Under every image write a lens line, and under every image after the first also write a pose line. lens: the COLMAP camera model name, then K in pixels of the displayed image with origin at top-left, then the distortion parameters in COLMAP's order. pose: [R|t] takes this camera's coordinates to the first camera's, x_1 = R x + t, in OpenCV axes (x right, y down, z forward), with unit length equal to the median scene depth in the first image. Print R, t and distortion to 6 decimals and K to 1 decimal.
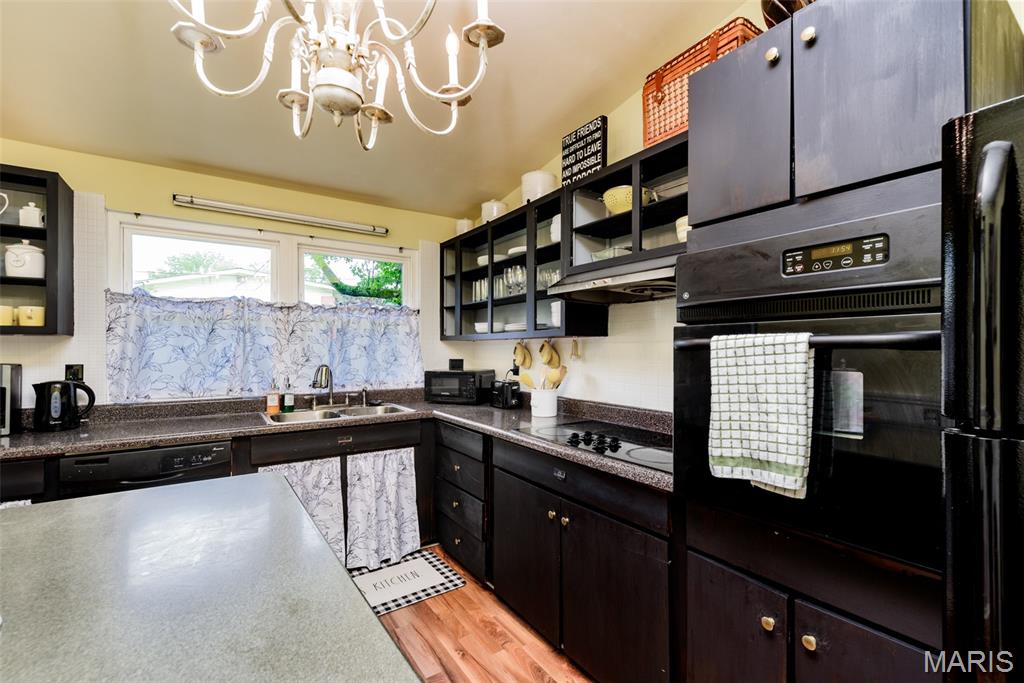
lens RADIAL K [[452.1, 0, 520.4], [0, 452.1, 347.8], [0, 0, 1]] dist [-0.000027, -0.000707]
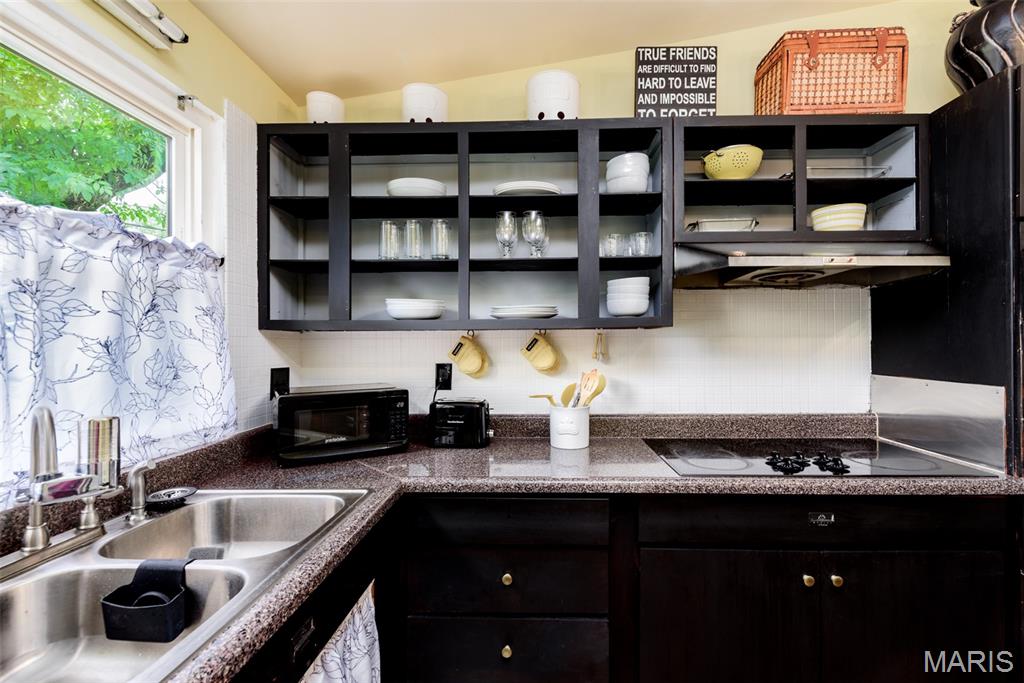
lens RADIAL K [[452.1, 0, 512.5], [0, 452.1, 343.4], [0, 0, 1]] dist [-0.000027, -0.000707]
pose [[0.579275, -0.003997, 0.815122, -0.609150], [0.005447, 0.999985, 0.001032, -0.001680], [-0.815114, 0.003843, 0.579288, 0.764932]]
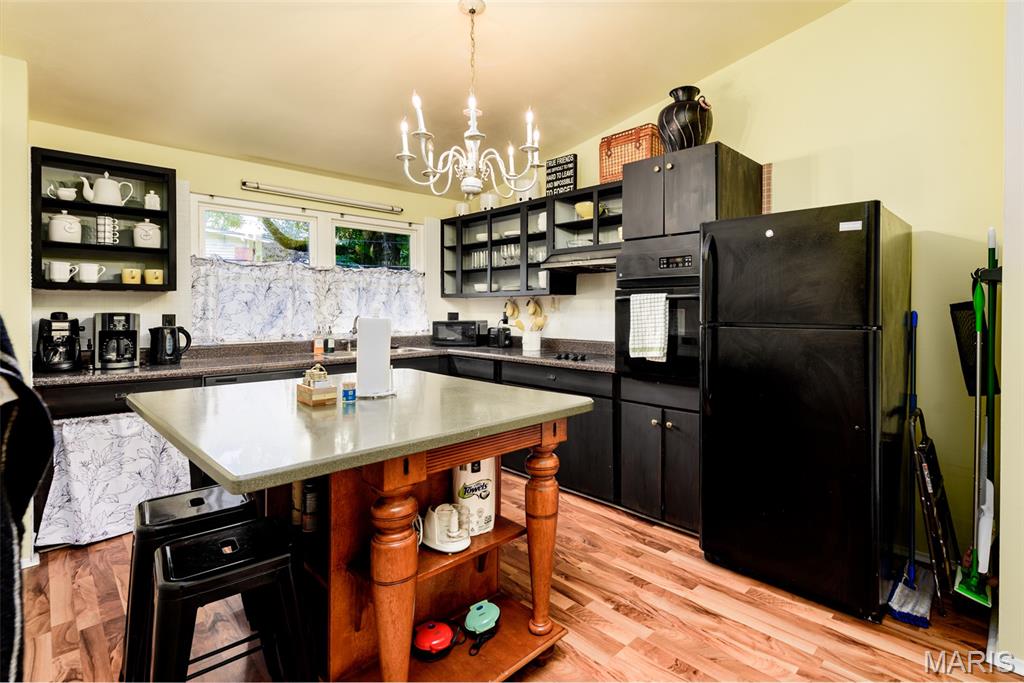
lens RADIAL K [[502.6, 0, 566.5], [0, 502.6, 309.8], [0, 0, 1]] dist [-0.002457, -0.000212]
pose [[0.978256, 0.000102, 0.207403, -0.188222], [-0.000802, 0.999994, 0.003293, 0.019243], [-0.207401, -0.003387, 0.978250, -0.640347]]
